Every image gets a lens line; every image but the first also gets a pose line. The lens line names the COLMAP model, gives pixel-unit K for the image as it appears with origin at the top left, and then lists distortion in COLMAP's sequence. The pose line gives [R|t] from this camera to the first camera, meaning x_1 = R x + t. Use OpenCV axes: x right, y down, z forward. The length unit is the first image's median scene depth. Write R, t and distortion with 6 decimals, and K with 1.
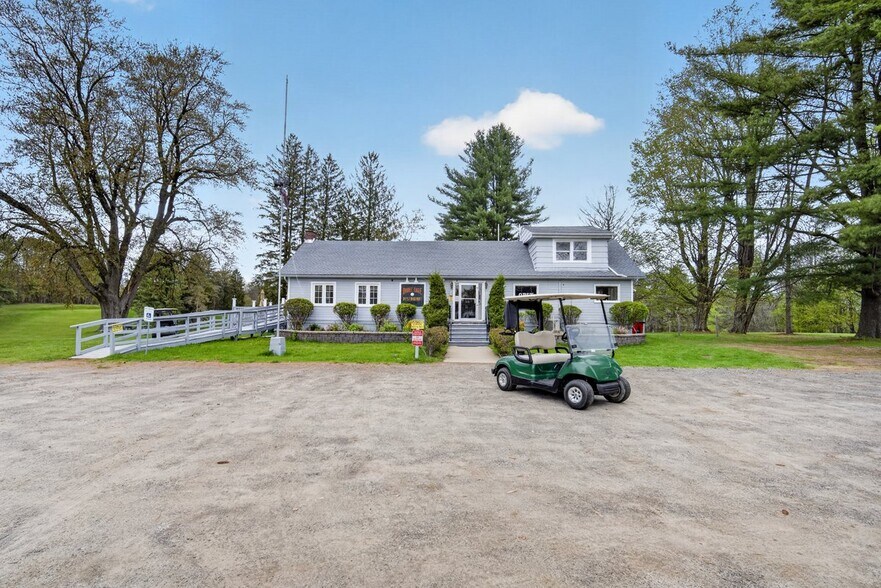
lens RADIAL K [[418.8, 0, 440.5], [0, 418.8, 294.0], [0, 0, 1]] dist [-0.001169, 0.000039]
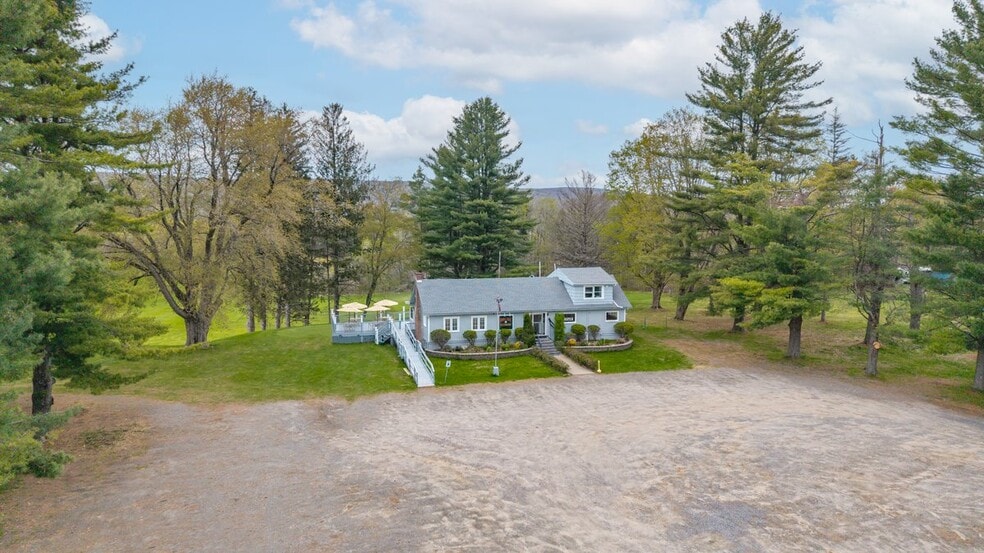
lens RADIAL K [[631.4, 0, 492.0], [0, 631.4, 276.5], [0, 0, 1]] dist [0.003950, -0.000730]
pose [[0.952268, -0.035667, 0.303173, -0.864016], [-0.004748, 0.991300, 0.131534, -0.504544], [-0.305227, -0.126695, 0.943814, -1.304972]]
